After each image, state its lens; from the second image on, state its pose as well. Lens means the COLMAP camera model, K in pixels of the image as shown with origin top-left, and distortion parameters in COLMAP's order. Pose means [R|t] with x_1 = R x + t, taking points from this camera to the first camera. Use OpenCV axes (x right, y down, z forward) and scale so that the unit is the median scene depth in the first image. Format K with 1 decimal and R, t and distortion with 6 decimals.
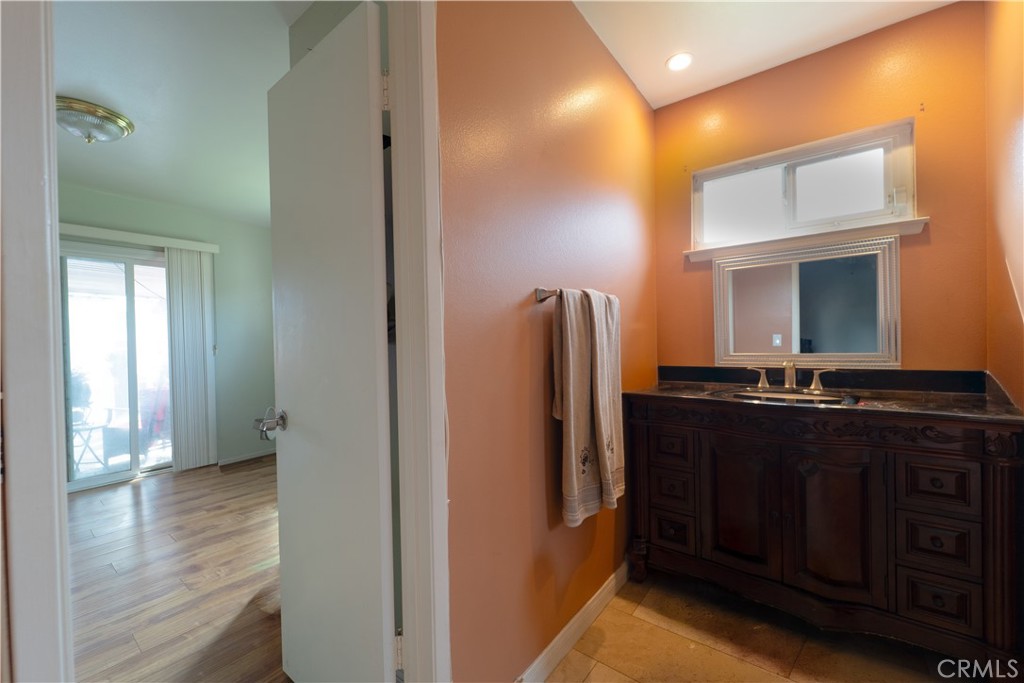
lens RADIAL K [[410.7, 0, 506.7], [0, 410.7, 343.0], [0, 0, 1]] dist [0.001273, -0.000776]
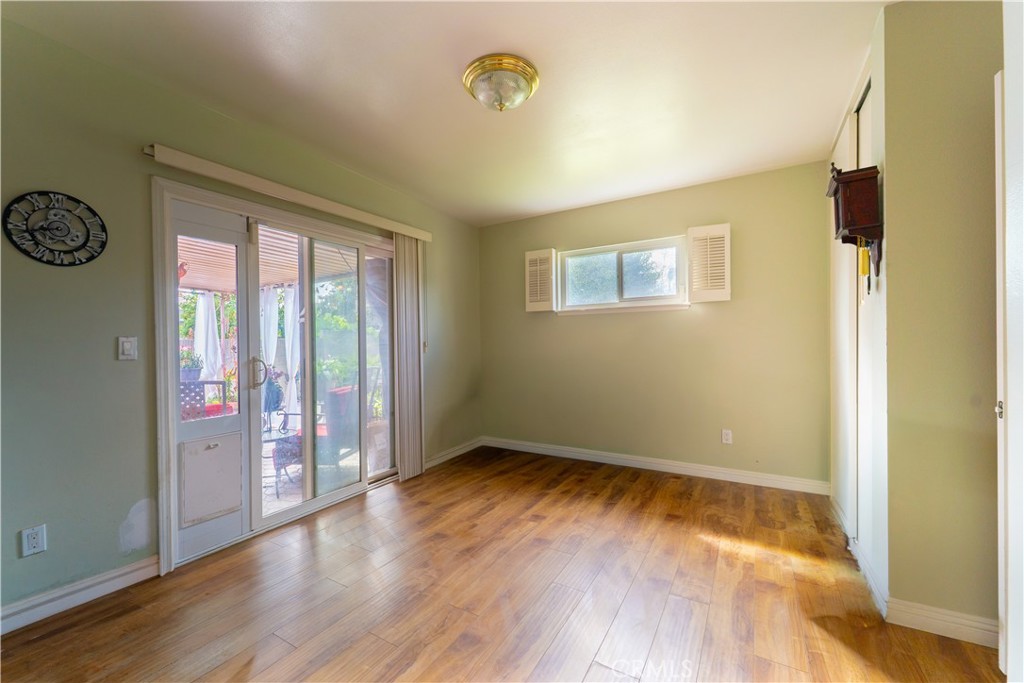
lens RADIAL K [[410.7, 0, 506.7], [0, 410.7, 343.0], [0, 0, 1]] dist [0.001273, -0.000776]
pose [[0.992932, -0.011597, 0.118120, -1.214418], [0.011115, 0.999927, 0.004743, 0.009402], [-0.118166, -0.003396, 0.992988, 0.135278]]
